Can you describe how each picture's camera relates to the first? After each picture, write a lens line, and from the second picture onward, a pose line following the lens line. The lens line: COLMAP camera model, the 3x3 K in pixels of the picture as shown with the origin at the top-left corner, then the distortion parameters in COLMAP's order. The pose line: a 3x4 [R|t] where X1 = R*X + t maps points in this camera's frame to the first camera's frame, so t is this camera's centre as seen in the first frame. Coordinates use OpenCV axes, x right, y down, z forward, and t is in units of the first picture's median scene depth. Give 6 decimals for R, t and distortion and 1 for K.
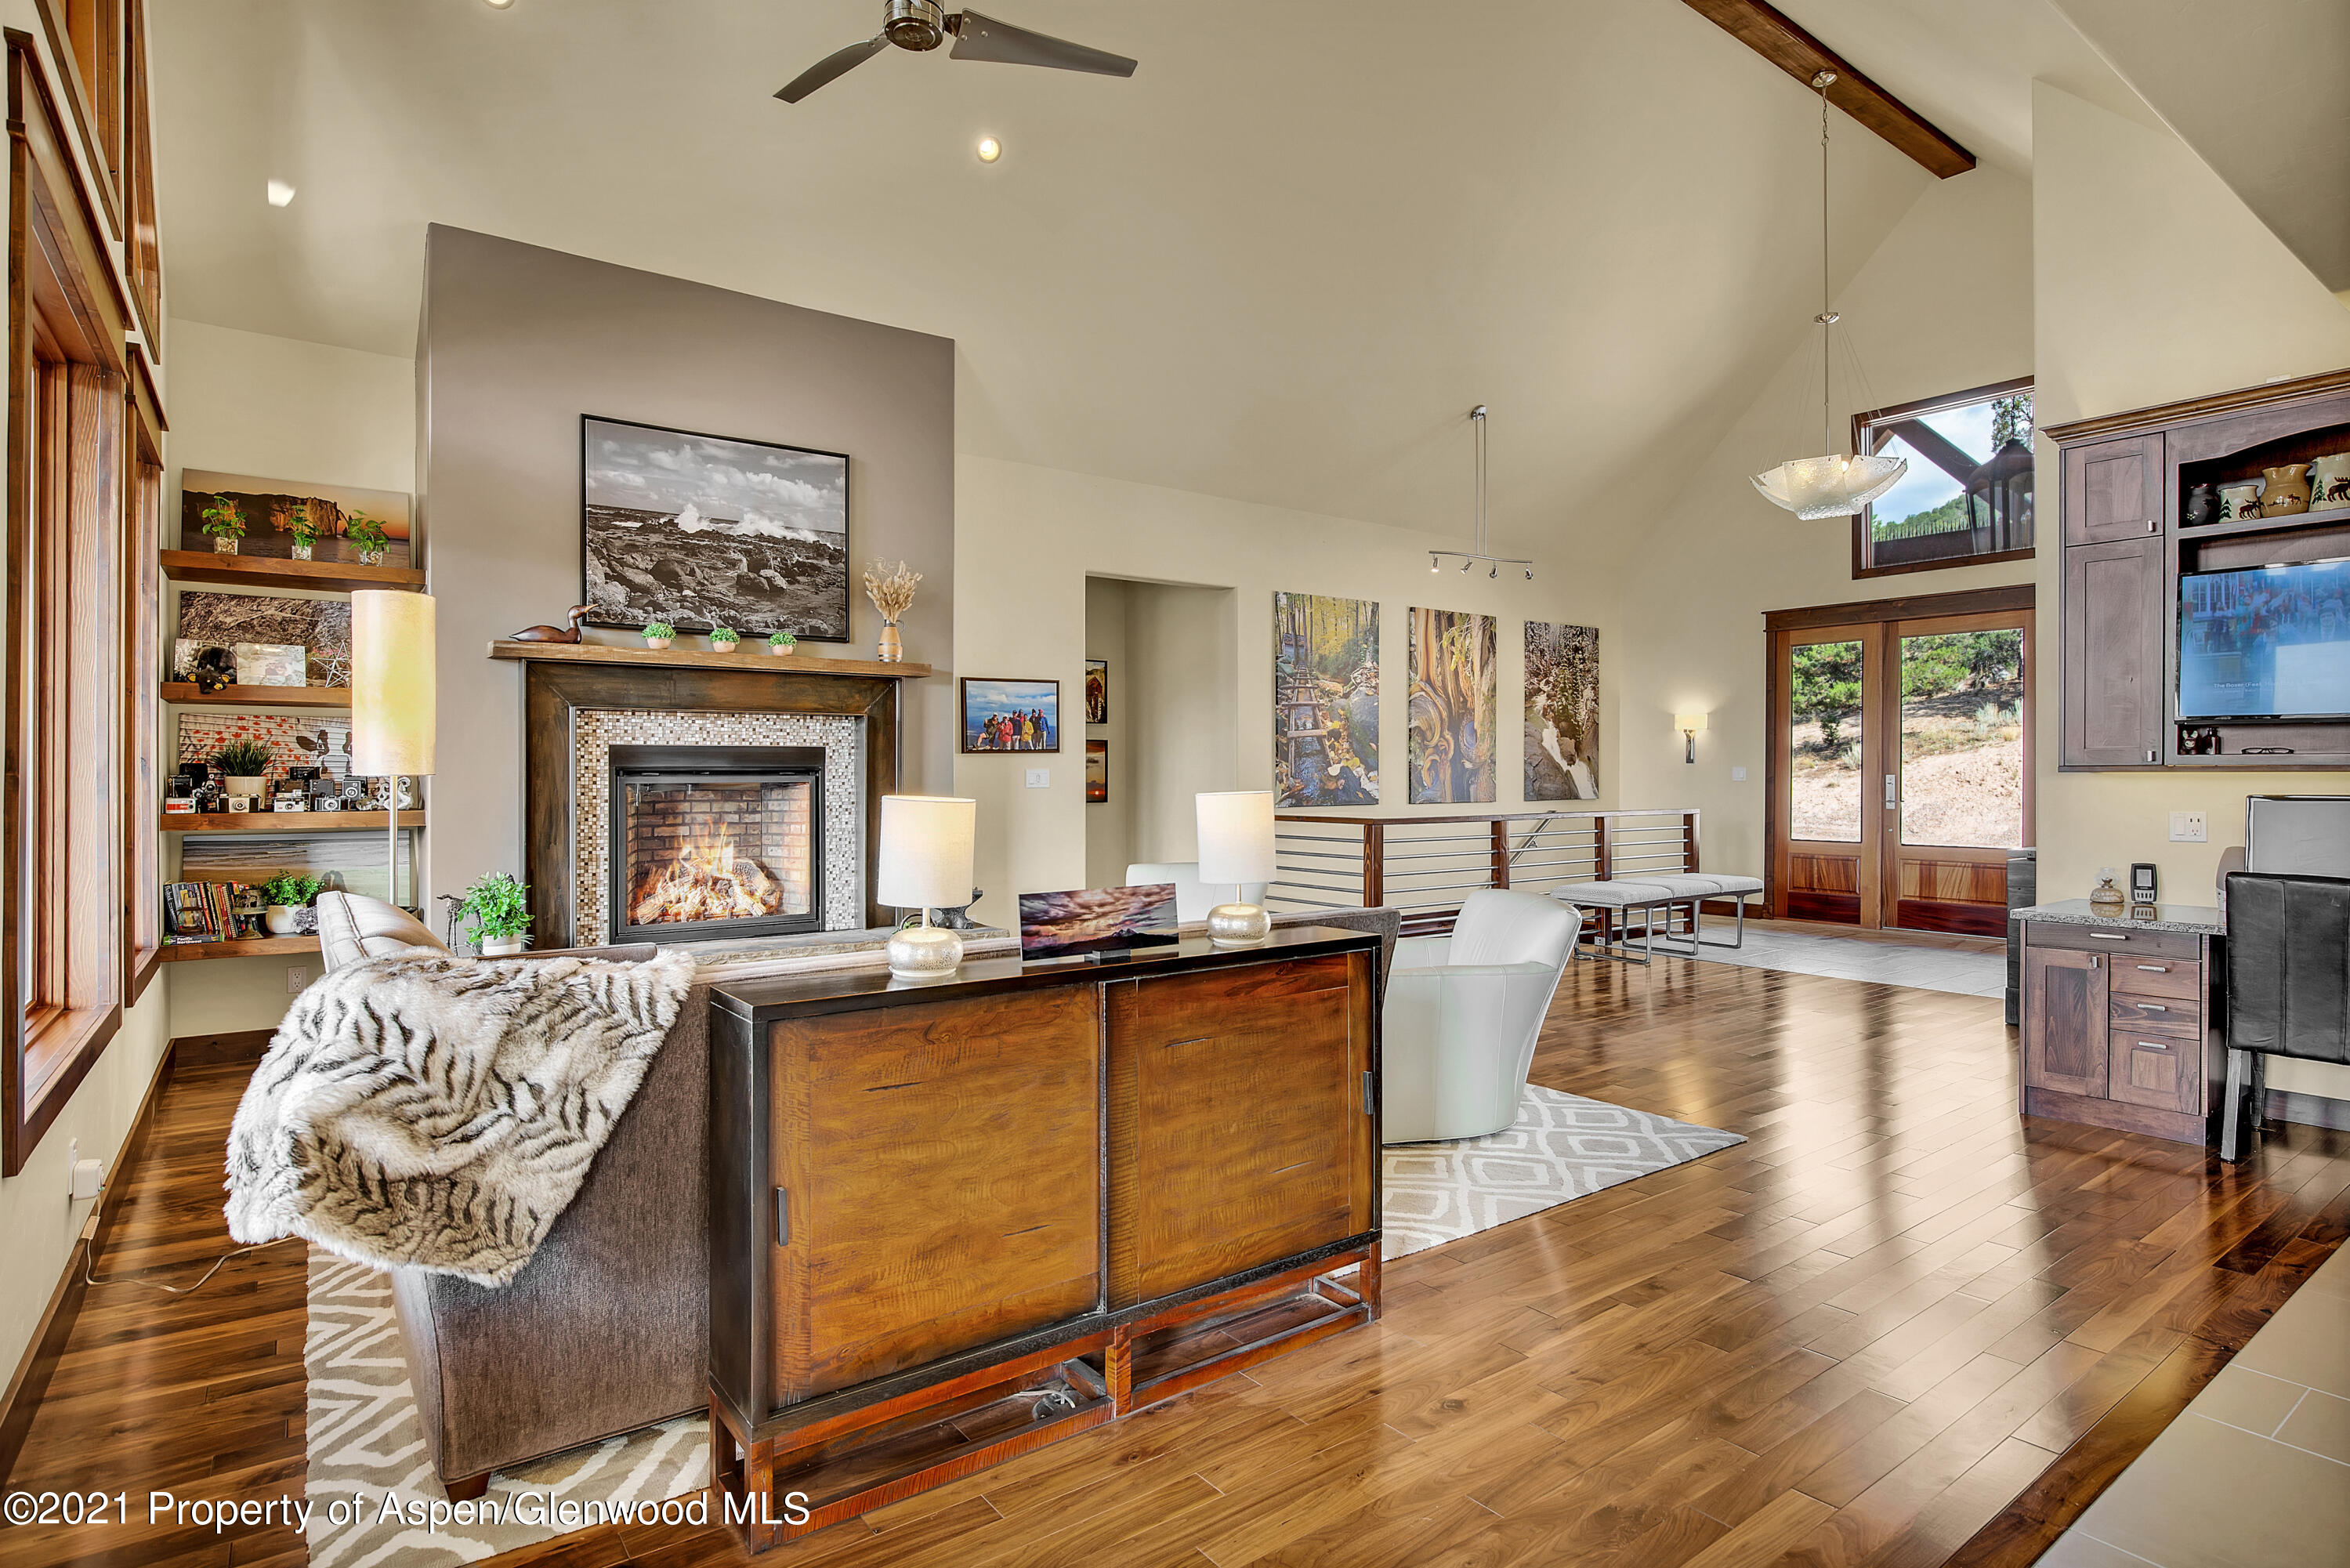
lens RADIAL K [[1227.4, 0, 1173.8], [0, 1227.4, 780.0], [0, 0, 1]] dist [-0.018456, 0.000362]
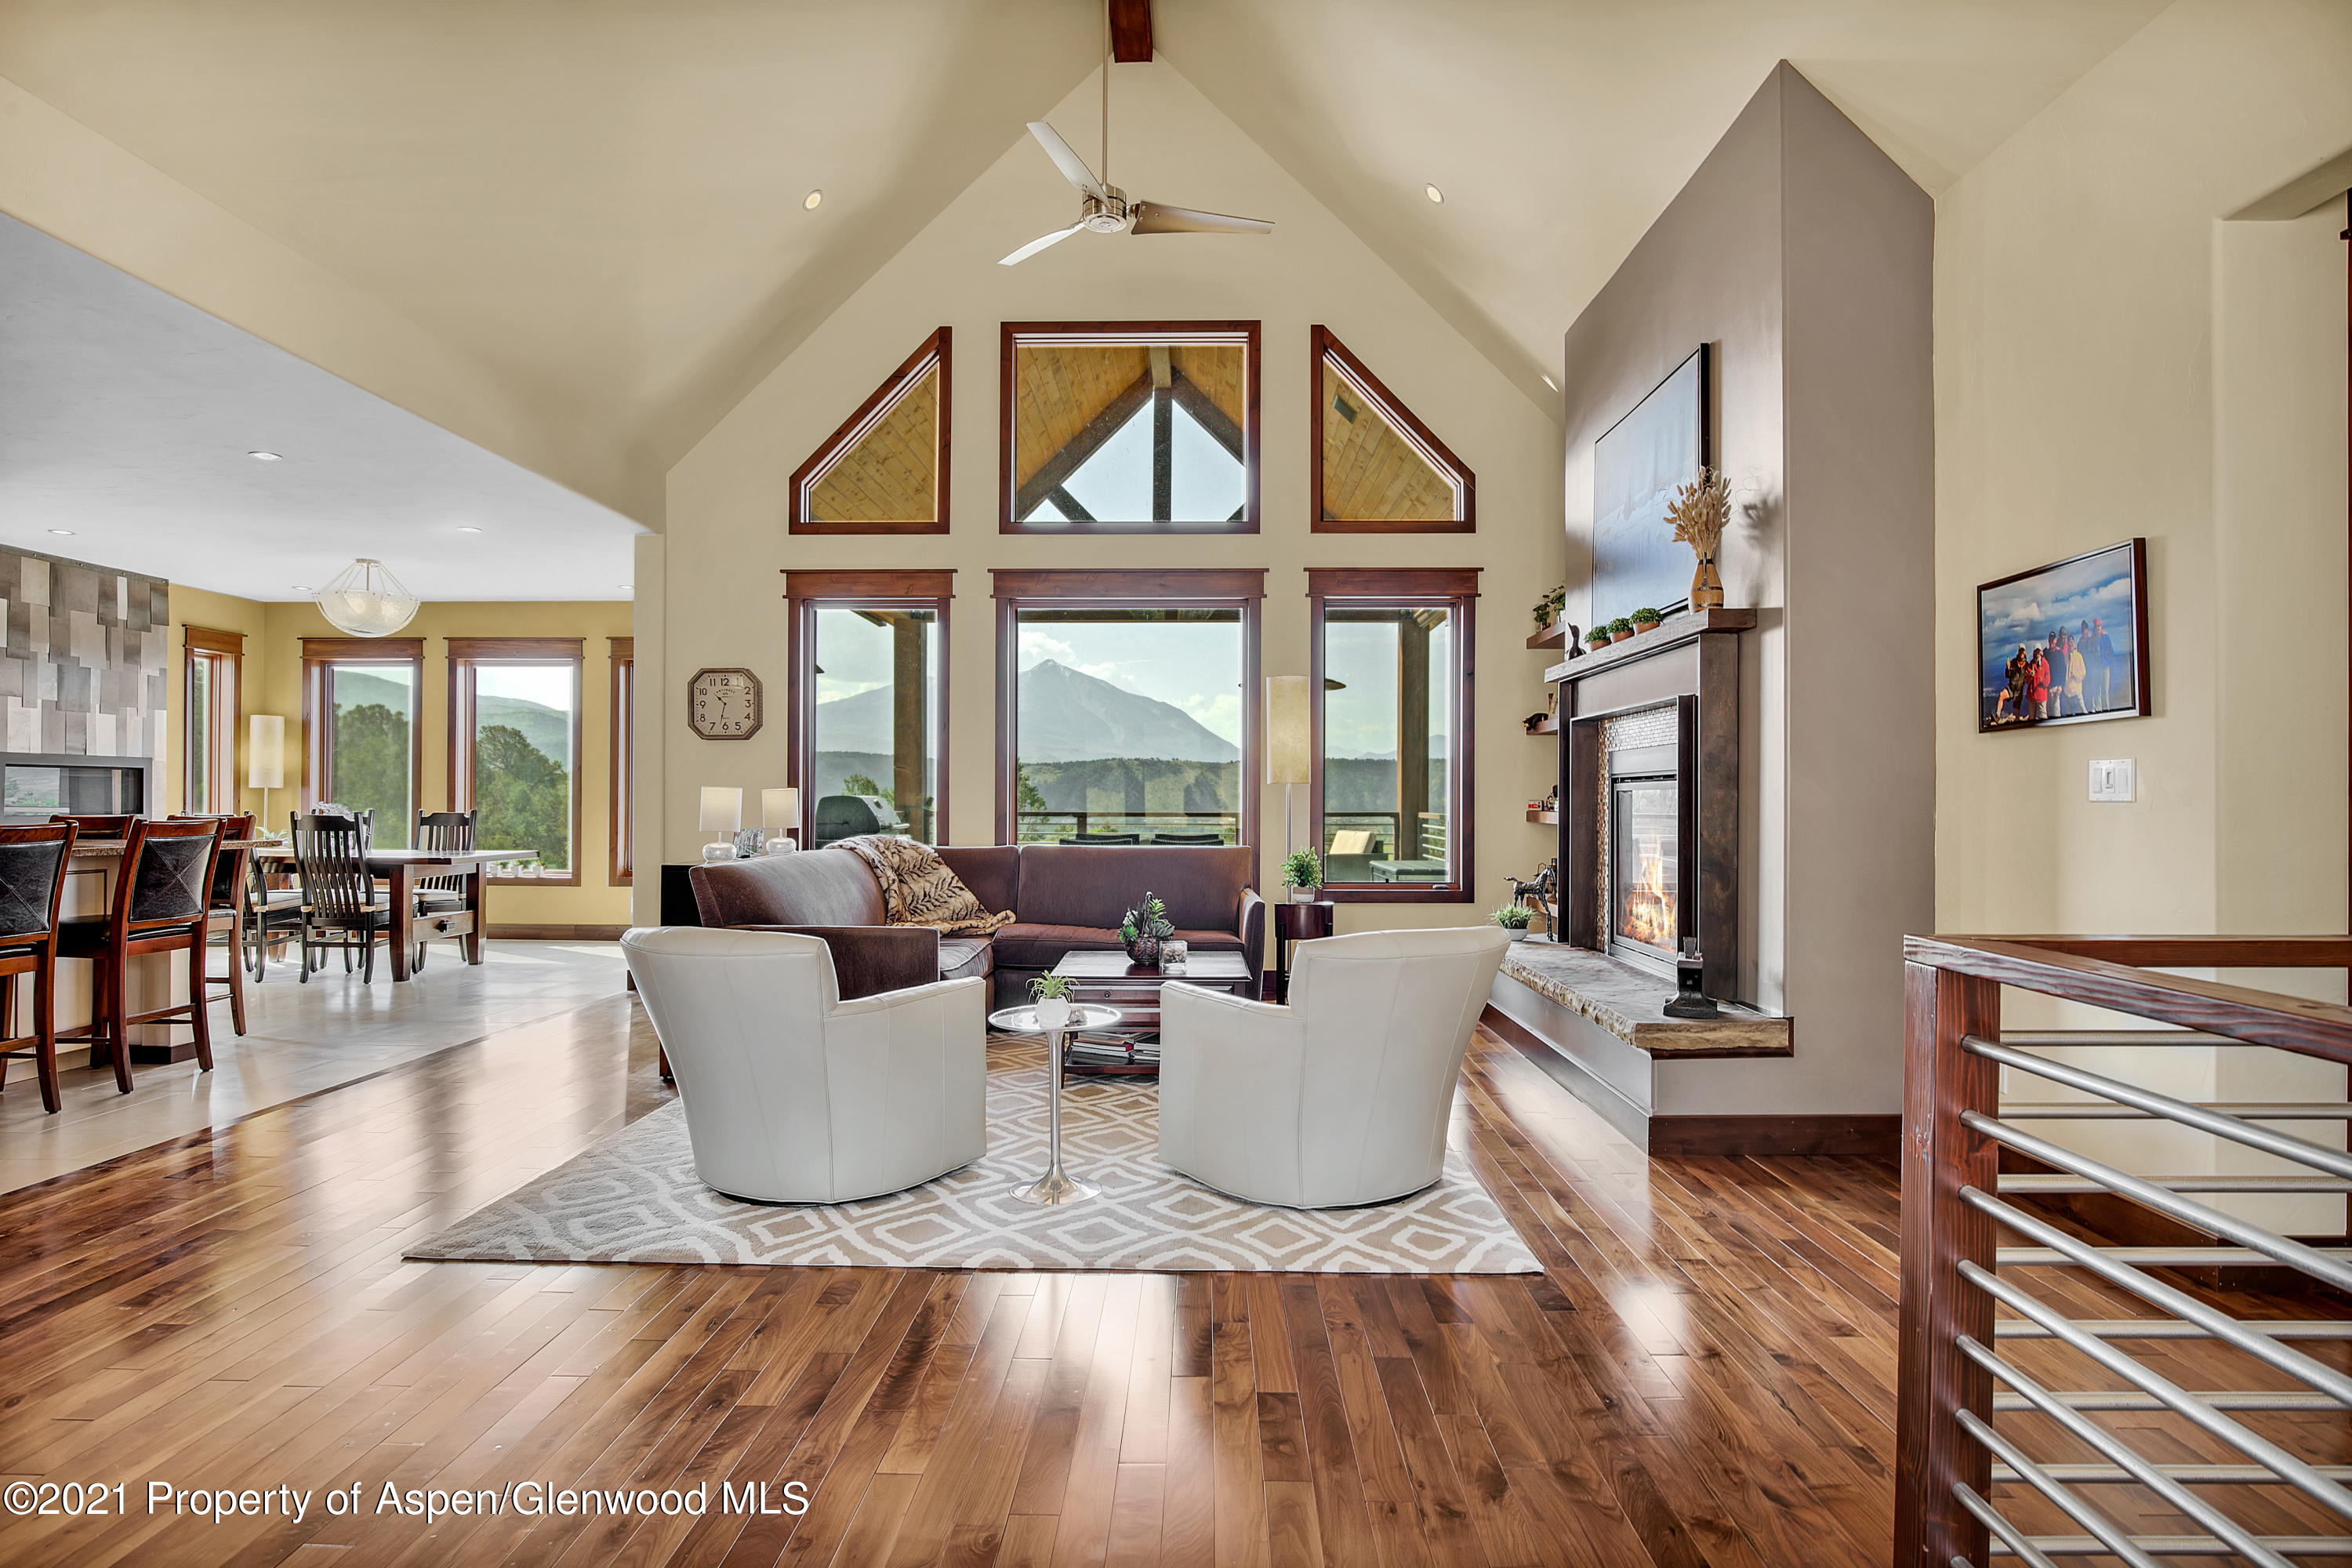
lens RADIAL K [[1228.4, 0, 1167.4], [0, 1228.4, 785.5], [0, 0, 1]] dist [-0.018456, 0.000362]
pose [[-0.601544, -0.011060, -0.798763, 0.525344], [-0.009005, 0.999935, -0.007064, 0.008198], [0.798789, 0.002944, -0.601604, 1.231196]]
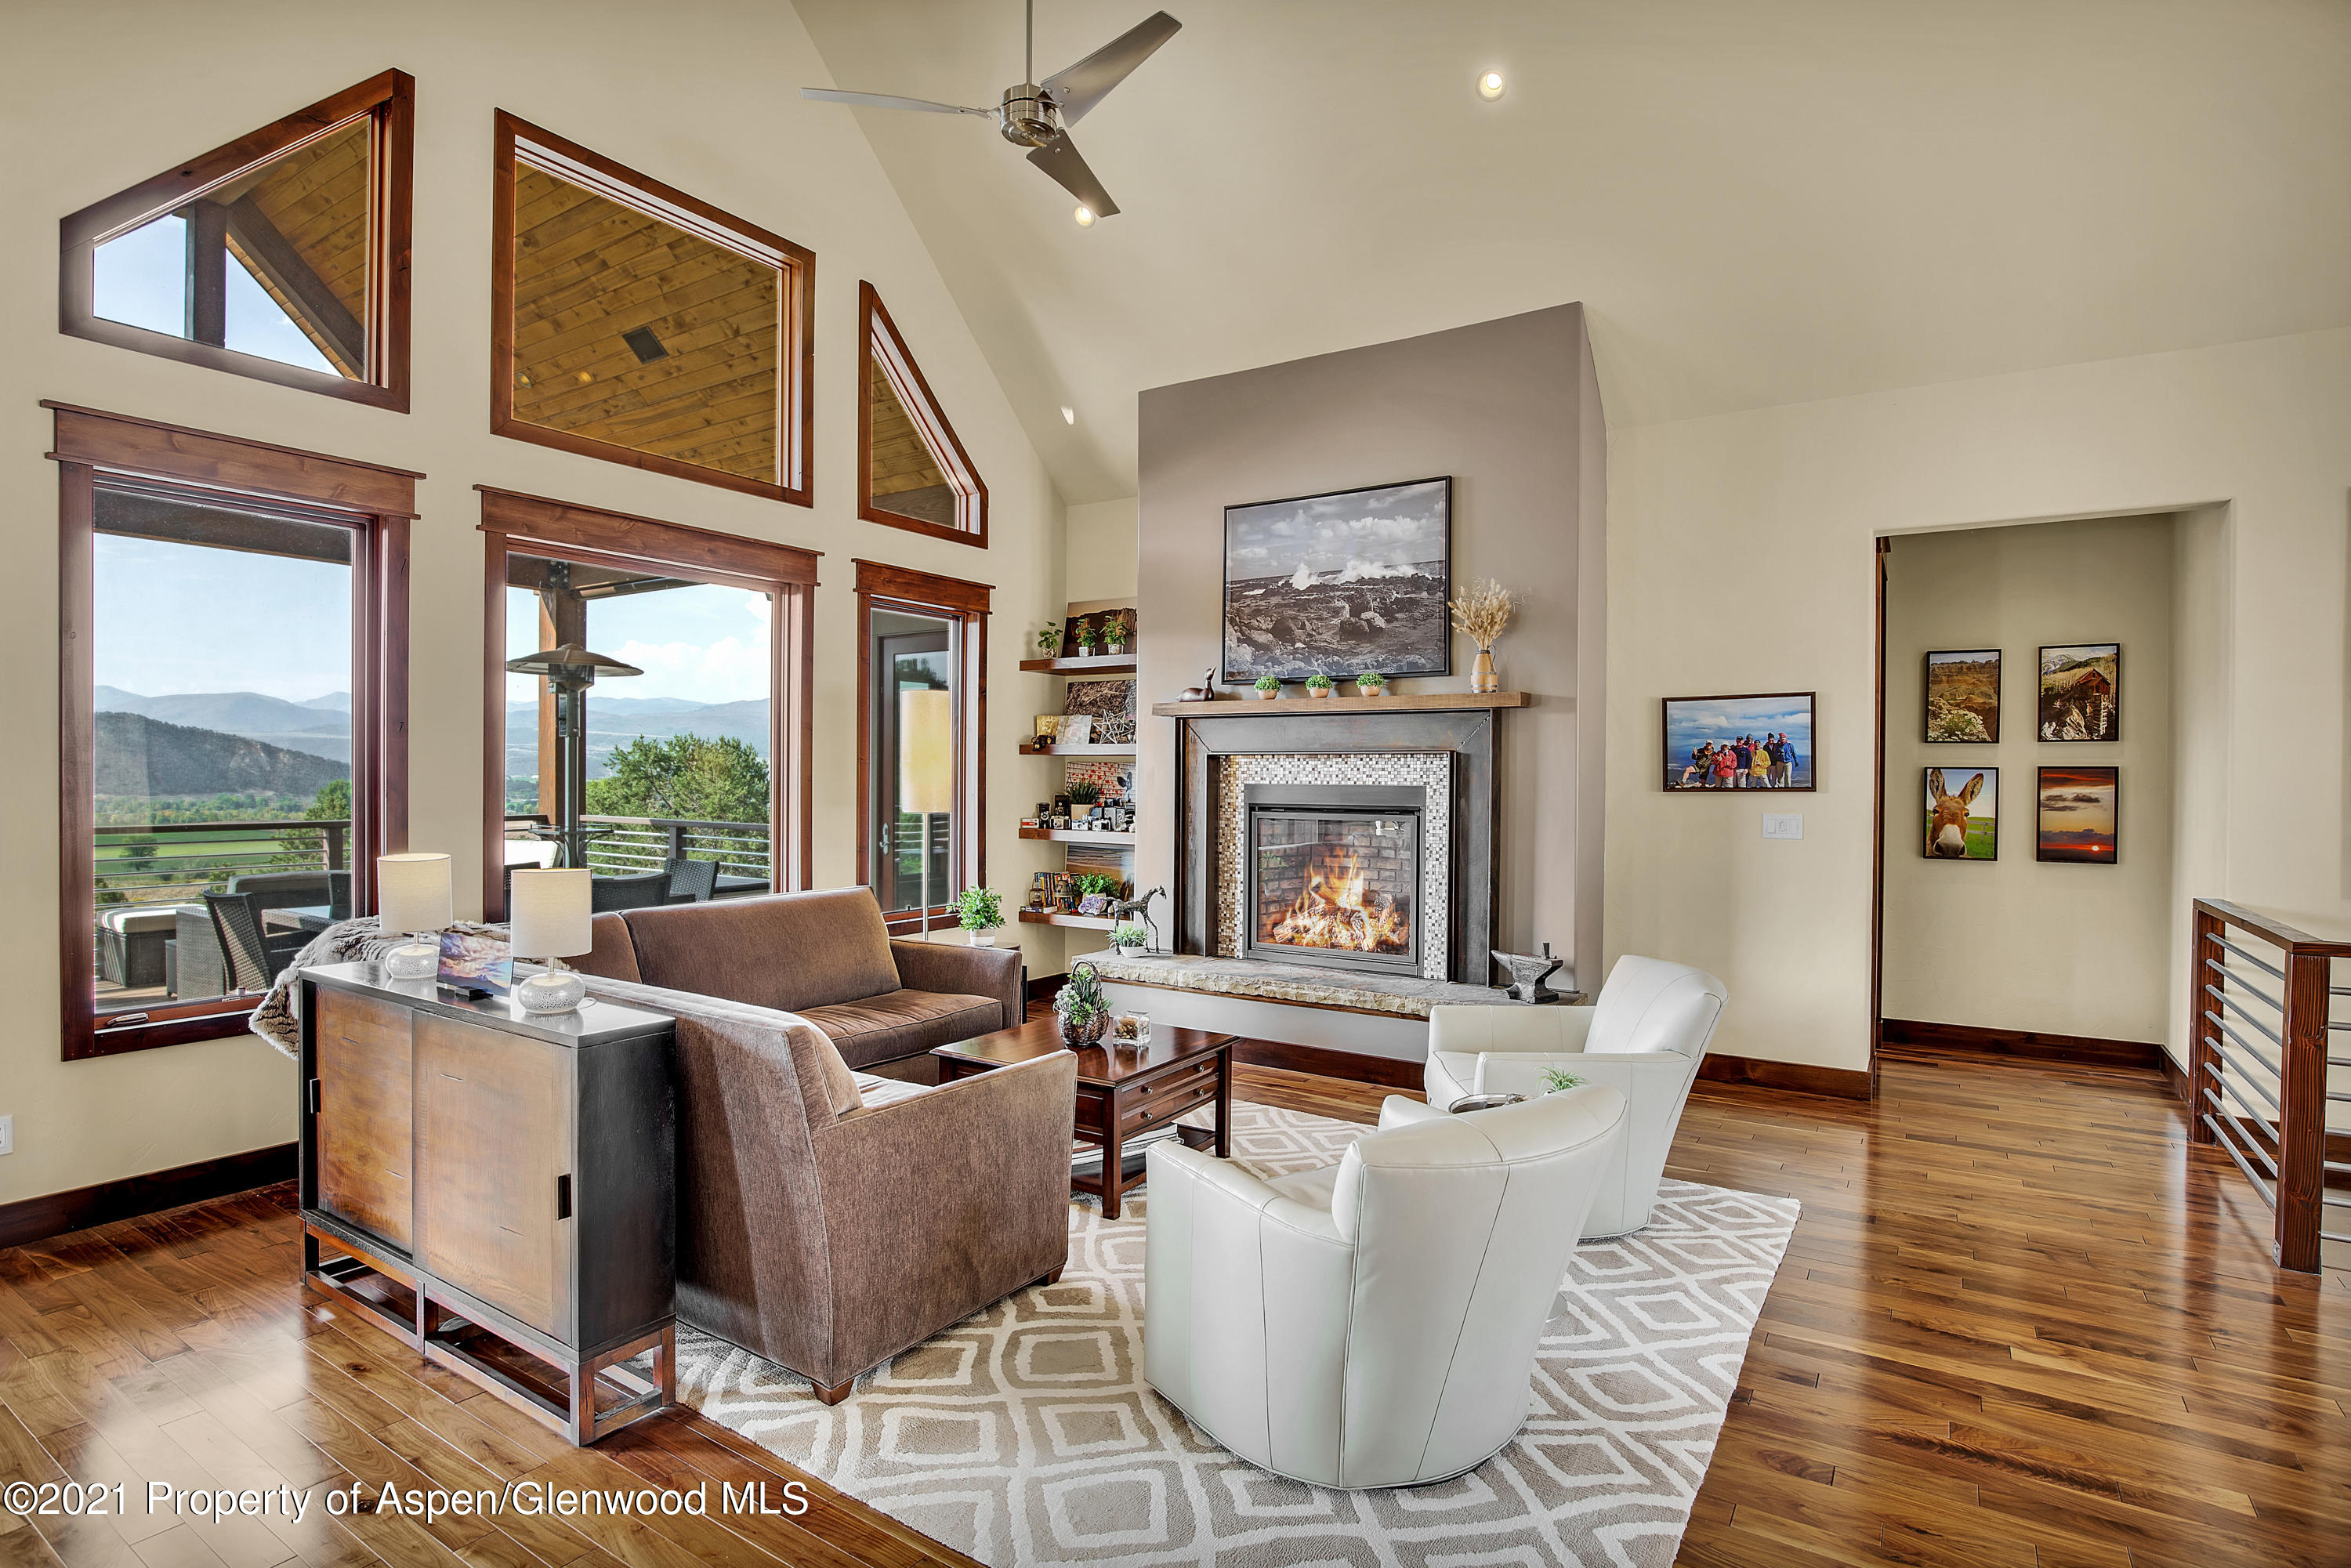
lens RADIAL K [[1174.5, 0, 1176.7], [0, 1174.5, 777.7], [0, 0, 1]] dist [-0.012171, -0.000715]
pose [[0.358735, 0.006593, -0.933416, 0.519030], [-0.012244, 0.999922, 0.002357, -0.034405], [0.933359, 0.010584, 0.358788, 0.501169]]
